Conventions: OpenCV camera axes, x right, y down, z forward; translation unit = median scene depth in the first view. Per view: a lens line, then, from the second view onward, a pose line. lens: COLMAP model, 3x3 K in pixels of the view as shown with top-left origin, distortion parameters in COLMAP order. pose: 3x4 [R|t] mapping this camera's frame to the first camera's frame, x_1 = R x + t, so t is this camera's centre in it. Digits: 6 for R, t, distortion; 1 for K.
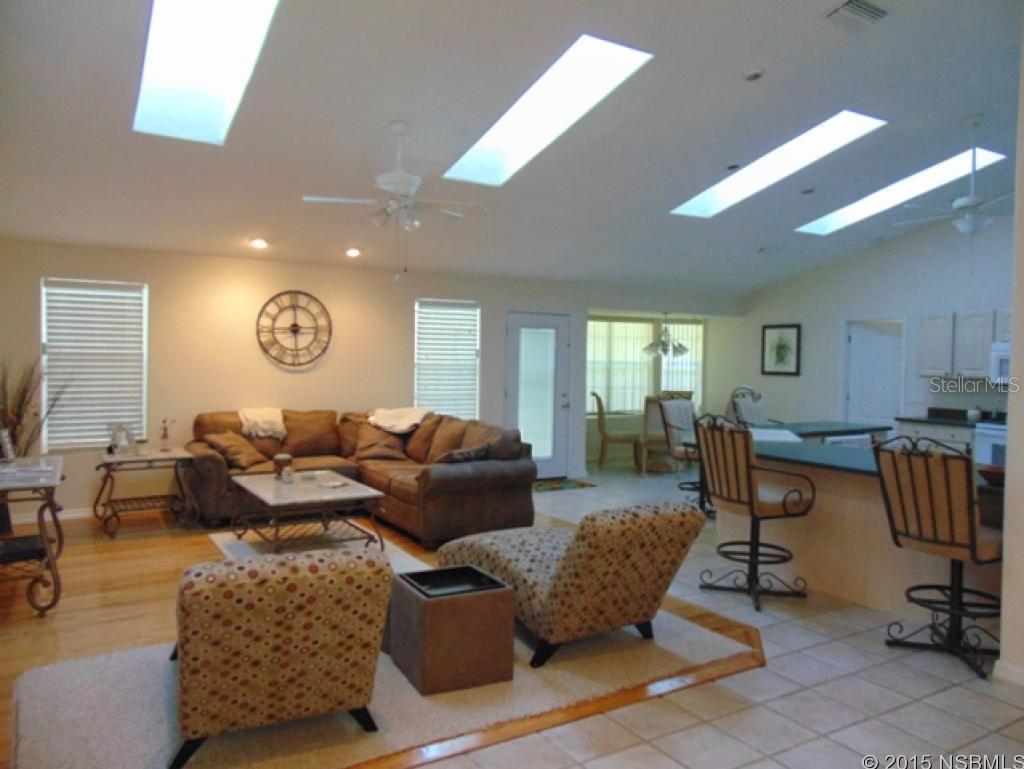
lens RADIAL K [[761.7, 0, 512.0], [0, 761.7, 384.5], [0, 0, 1]] dist [-0.007441, 0.005752]
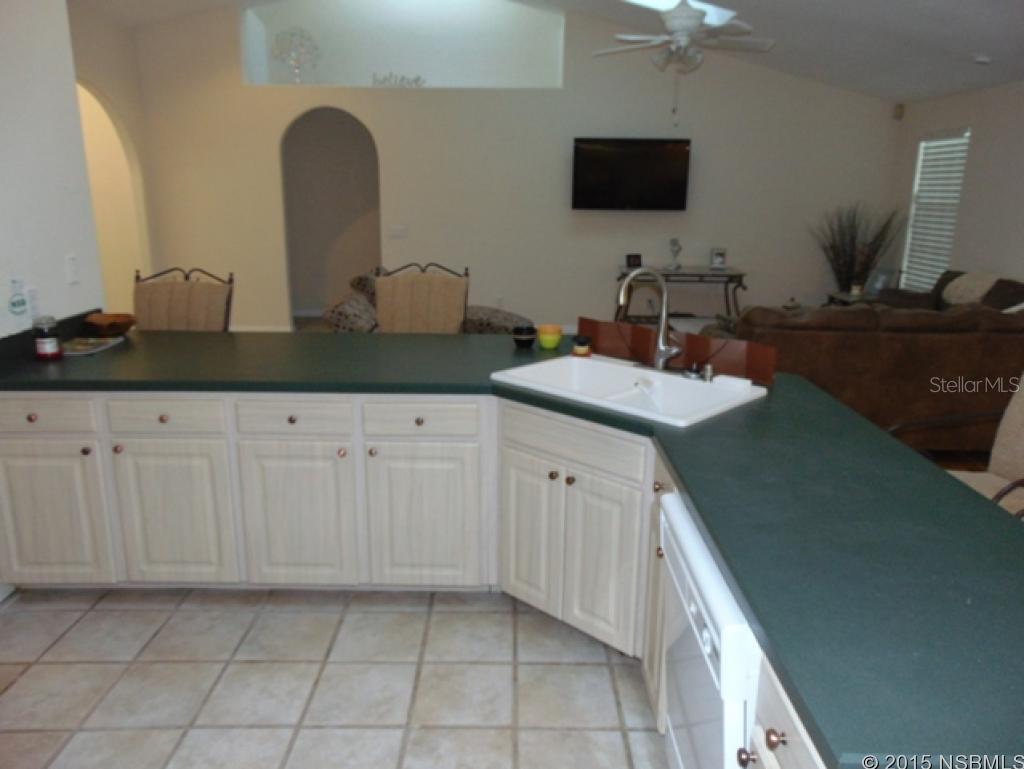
lens RADIAL K [[761.7, 0, 512.0], [0, 761.7, 384.5], [0, 0, 1]] dist [-0.007441, 0.005752]
pose [[-0.514530, 0.184668, -0.837351, 0.613466], [-0.052784, 0.967861, 0.245884, -0.022395], [0.855846, 0.170713, -0.488246, 0.958681]]
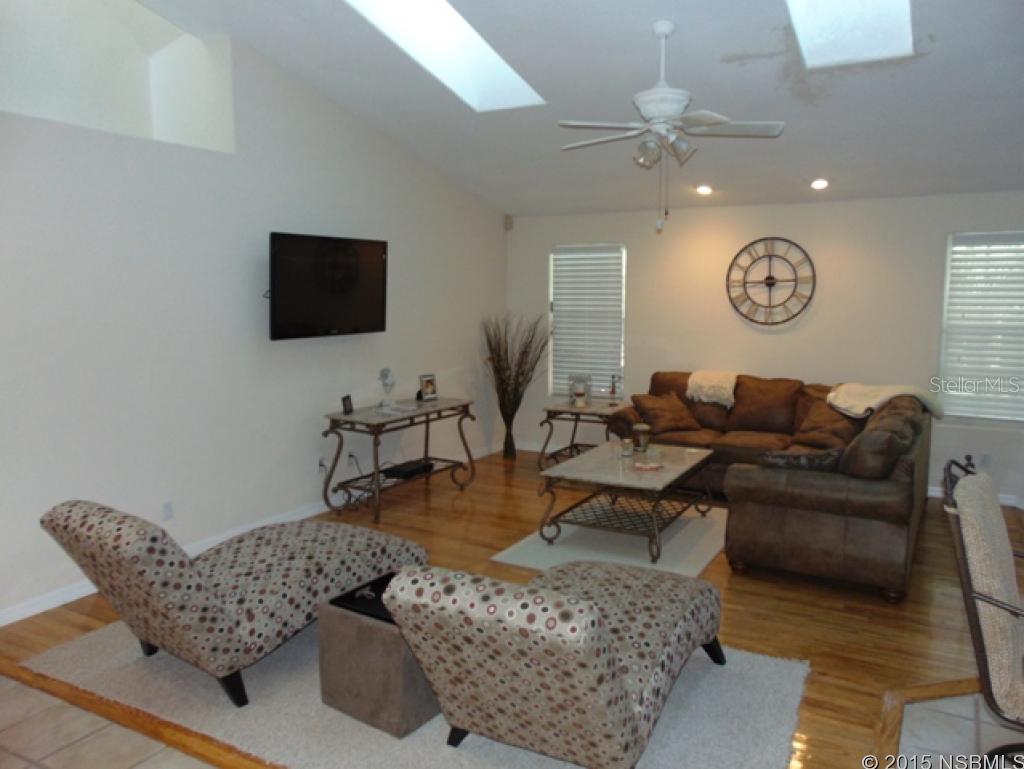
lens RADIAL K [[761.7, 0, 512.0], [0, 761.7, 384.5], [0, 0, 1]] dist [-0.007441, 0.005752]
pose [[0.484974, 0.091651, -0.869713, 0.338473], [-0.023226, 0.995492, 0.091954, -0.030624], [0.874220, -0.024396, 0.484916, 0.333021]]
